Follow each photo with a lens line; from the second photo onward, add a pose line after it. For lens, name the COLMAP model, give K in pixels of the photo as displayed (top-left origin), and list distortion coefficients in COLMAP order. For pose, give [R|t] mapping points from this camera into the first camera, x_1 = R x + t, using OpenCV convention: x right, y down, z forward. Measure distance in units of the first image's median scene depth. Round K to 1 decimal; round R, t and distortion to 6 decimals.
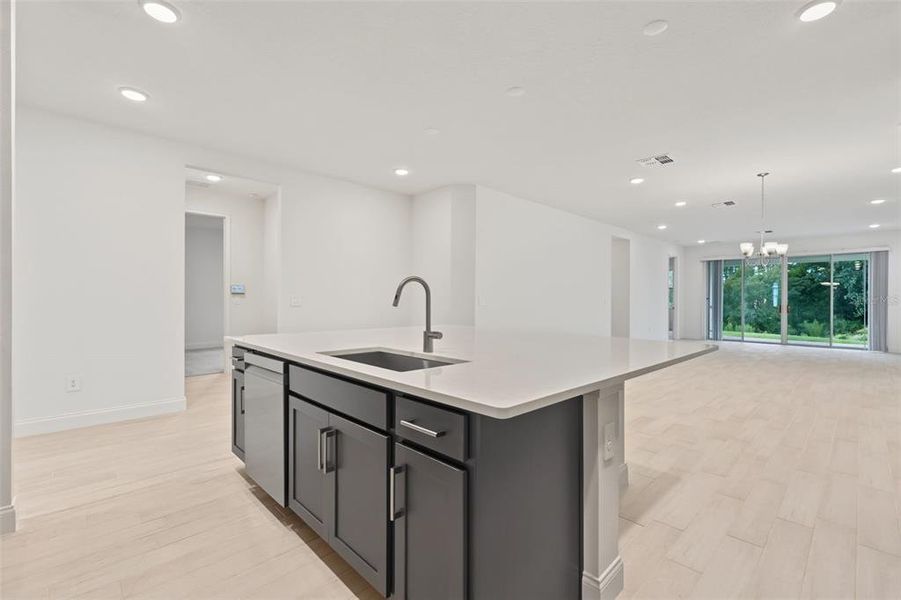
lens RADIAL K [[396.9, 0, 450.6], [0, 396.9, 302.4], [0, 0, 1]] dist [0.002211, 0.000127]
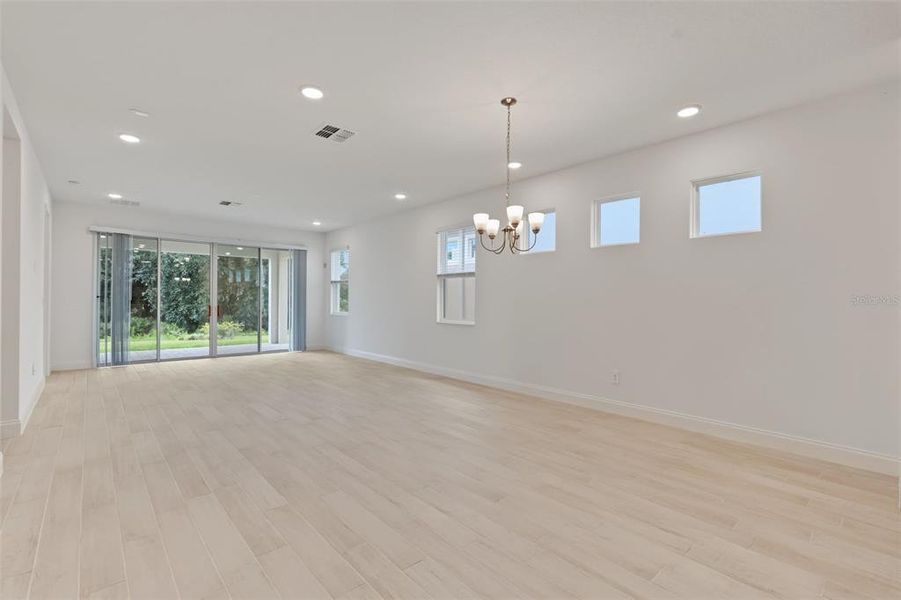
lens RADIAL K [[396.9, 0, 450.6], [0, 396.9, 302.4], [0, 0, 1]] dist [0.002211, 0.000127]
pose [[0.029601, -0.010296, 0.999509, 0.075522], [-0.001012, 0.999946, 0.010330, -0.006932], [-0.999561, -0.001317, 0.029589, 0.480512]]
